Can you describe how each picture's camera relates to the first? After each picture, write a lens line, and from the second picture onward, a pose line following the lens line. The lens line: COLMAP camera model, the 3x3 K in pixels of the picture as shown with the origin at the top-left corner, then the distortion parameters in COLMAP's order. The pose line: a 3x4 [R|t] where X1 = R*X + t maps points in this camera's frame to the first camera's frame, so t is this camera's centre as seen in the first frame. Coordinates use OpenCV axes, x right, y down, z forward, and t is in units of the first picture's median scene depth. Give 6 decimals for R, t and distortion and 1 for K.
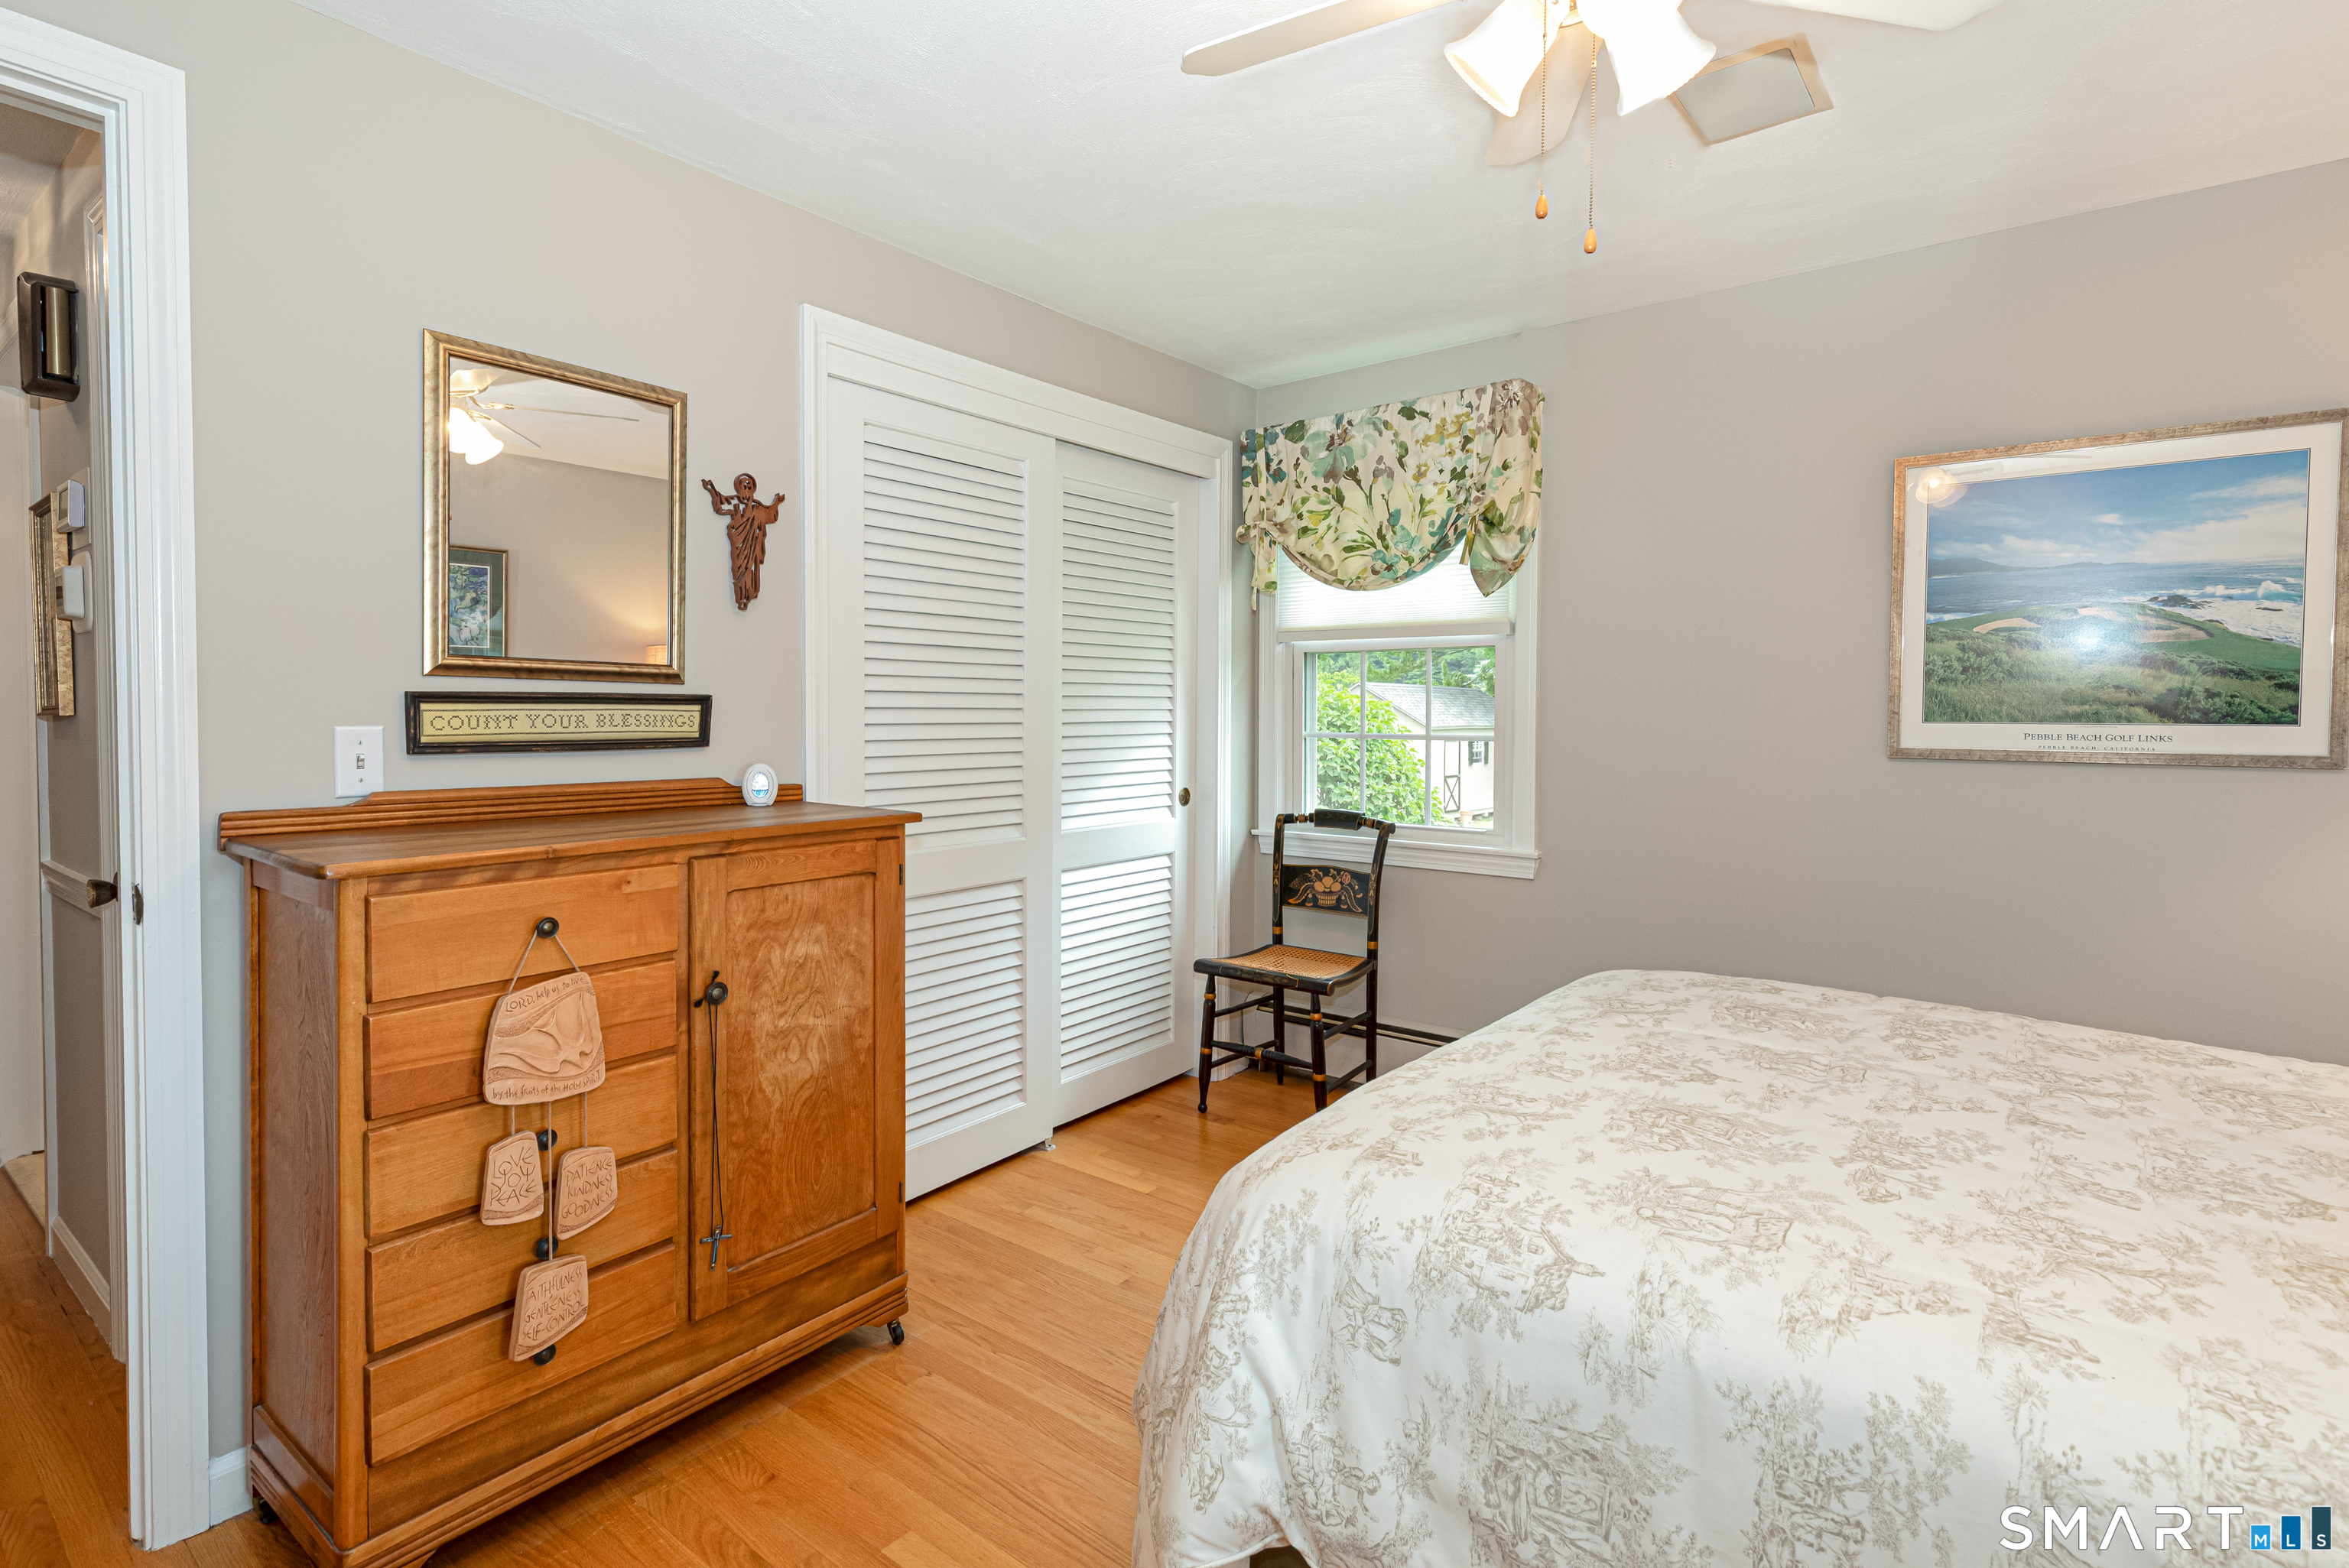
lens RADIAL K [[1133.7, 0, 1167.6], [0, 1133.7, 736.3], [0, 0, 1]] dist [0.027799, -0.000235]
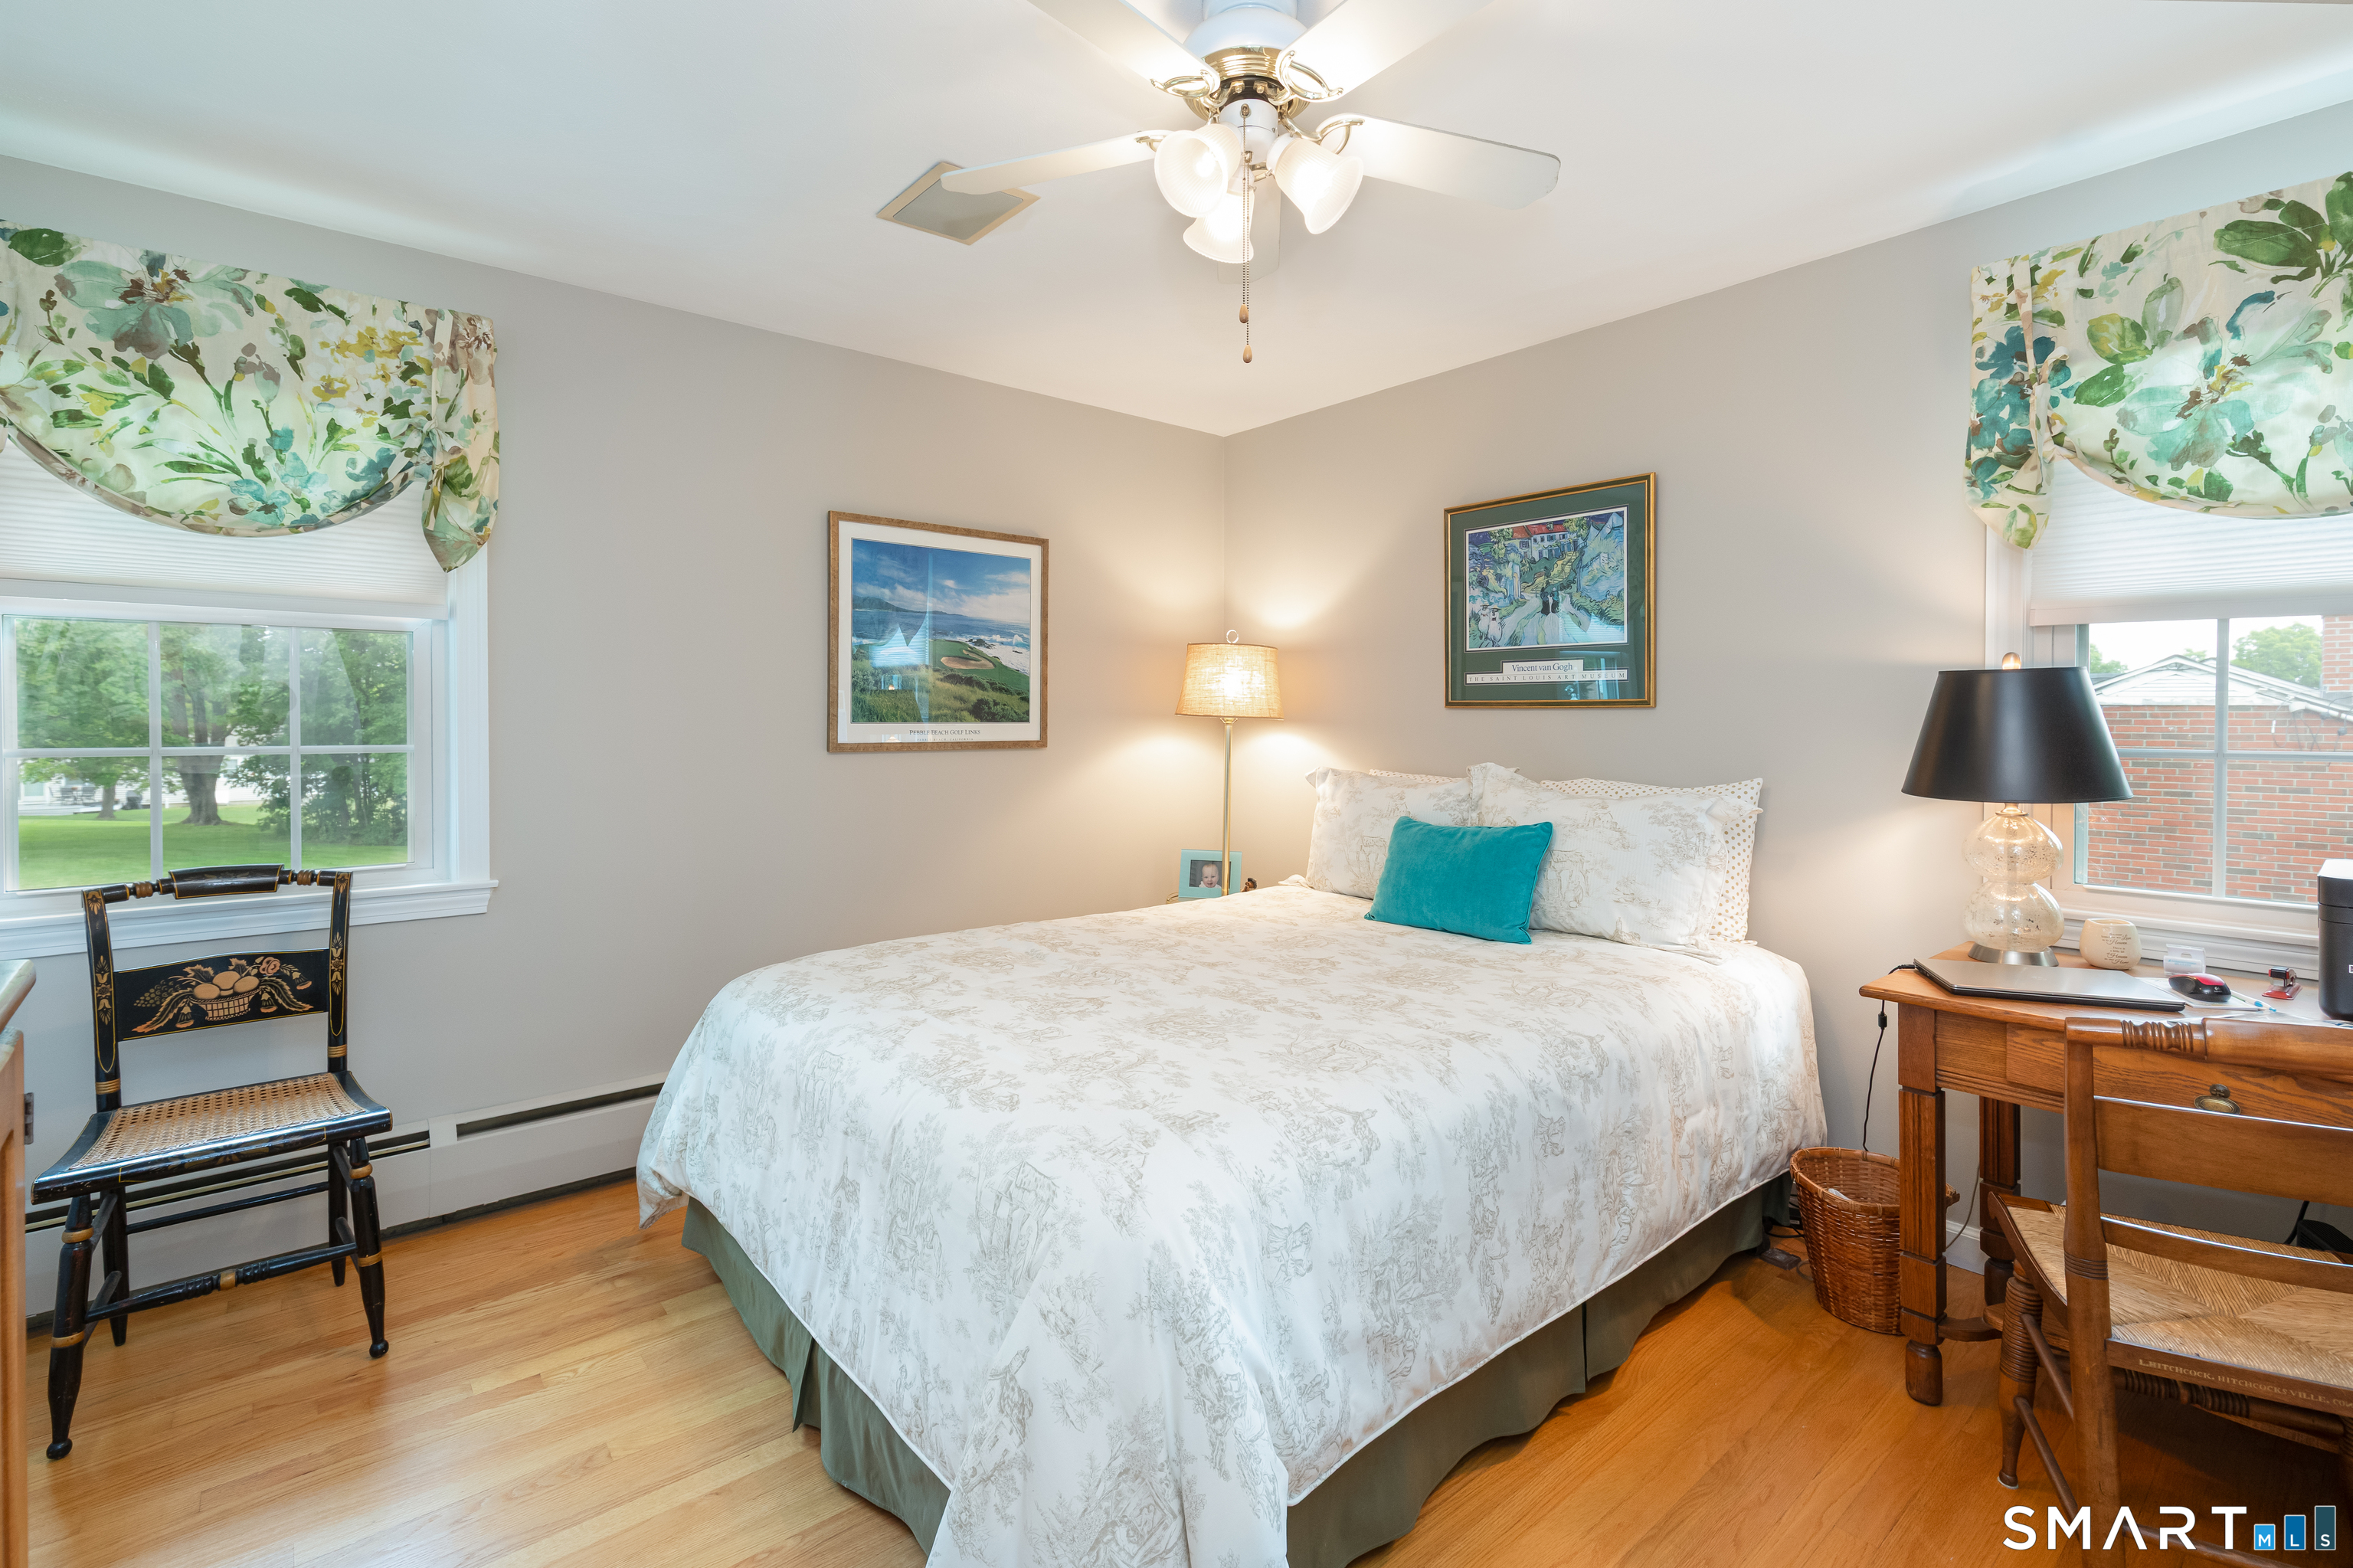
lens RADIAL K [[1095.4, 0, 1117.9], [0, 1095.4, 706.3], [0, 0, 1]] dist [0.029124, -0.001288]
pose [[0.218064, 0.005064, 0.975921, -0.375336], [0.023334, 0.999674, -0.010402, -0.009036], [-0.975656, 0.025041, 0.217874, 0.366651]]
